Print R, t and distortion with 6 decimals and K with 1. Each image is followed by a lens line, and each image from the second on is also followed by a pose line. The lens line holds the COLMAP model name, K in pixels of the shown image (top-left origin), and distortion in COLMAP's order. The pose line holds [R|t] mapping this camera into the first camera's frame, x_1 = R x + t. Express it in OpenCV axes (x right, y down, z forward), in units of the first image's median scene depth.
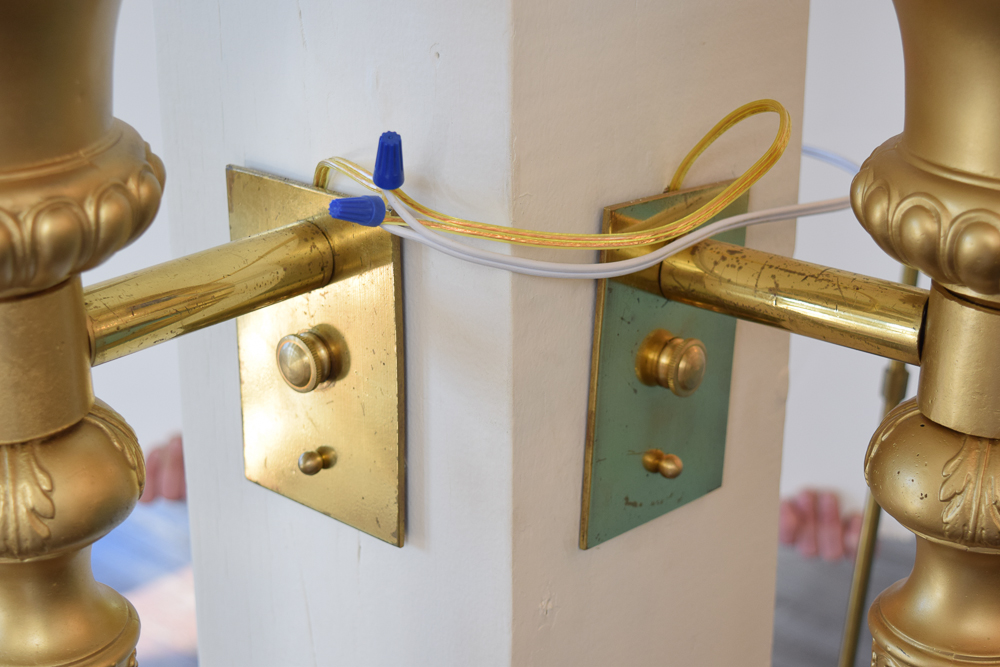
lens RADIAL K [[1735.0, 0, 500.0], [0, 1735.0, 333.5], [0, 0, 1]] dist [0.003196, -0.012873]
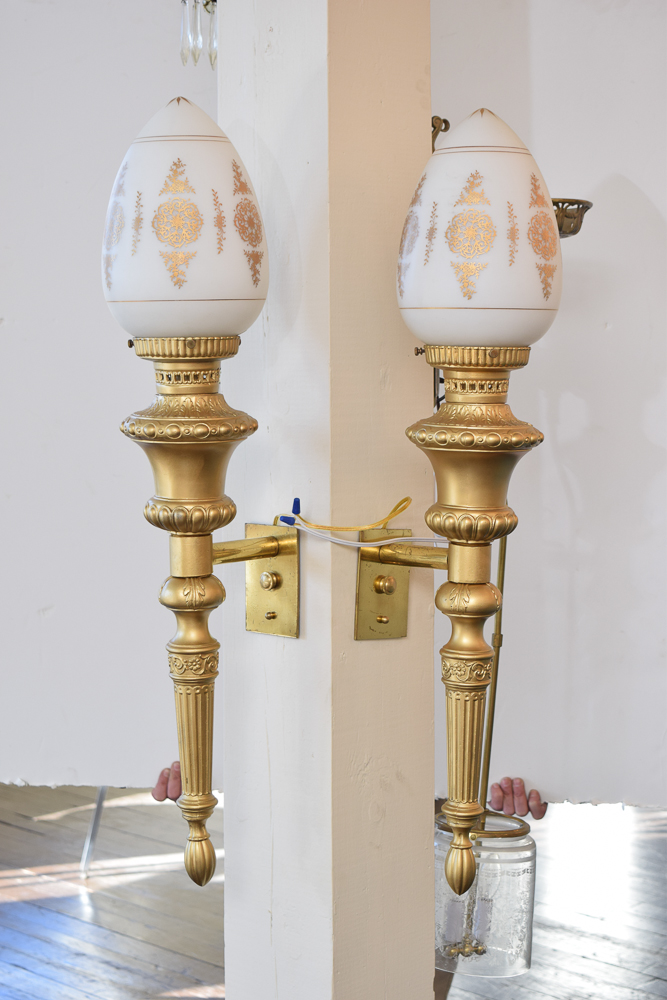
lens RADIAL K [[1906.0, 0, 334.1], [0, 1906.0, 522.0], [0, 0, 1]] dist [0.039971, 0.035689]
pose [[0.999268, 0.000535, -0.038262, 0.146748], [-0.010558, 0.964945, -0.262240, 0.853538], [0.036780, 0.262452, 0.964244, -2.484303]]
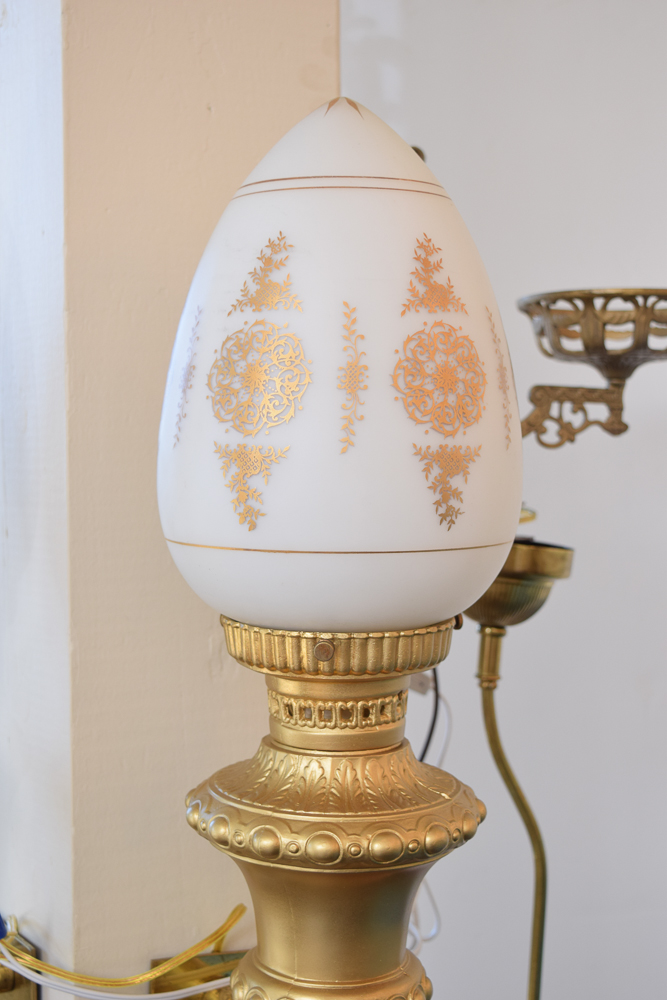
lens RADIAL K [[1601.2, 0, 332.0], [0, 1601.2, 528.4], [0, 0, 1]] dist [0.028636, 0.039121]
pose [[0.957725, 0.013973, -0.287346, 0.646828], [-0.098534, 0.954340, -0.282004, -0.049021], [0.270285, 0.298396, 0.915372, -0.486481]]
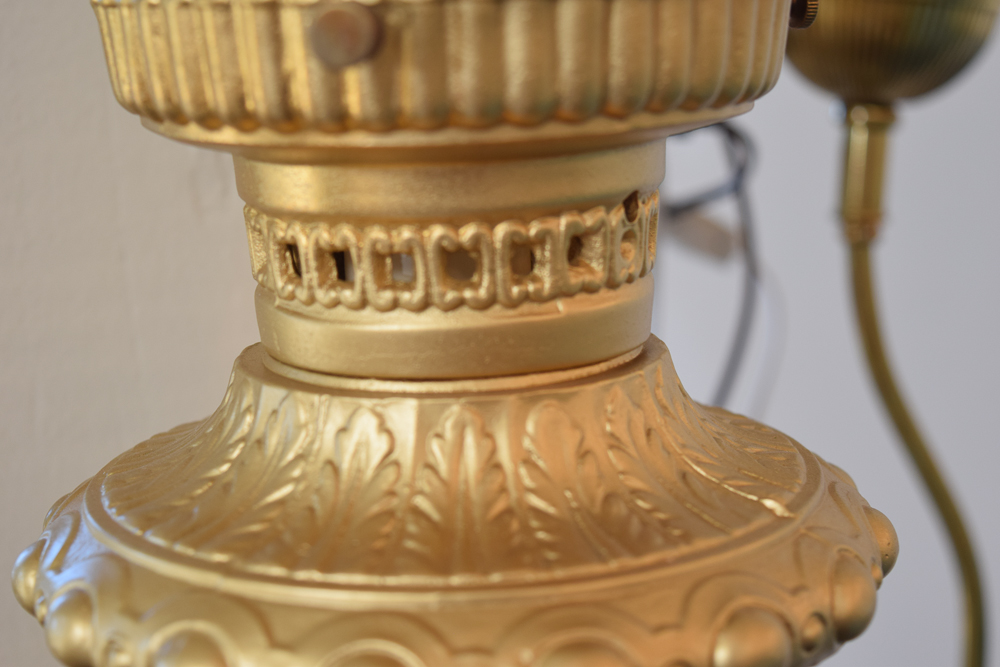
lens RADIAL K [[1885.4, 0, 500.0], [0, 1885.4, 333.5], [0, 0, 1]] dist [0.003718, 0.041736]
pose [[0.936099, 0.020271, -0.351152, 0.472516], [-0.084971, 0.981802, -0.169837, -0.170369], [0.341319, 0.188822, 0.920786, 0.290423]]
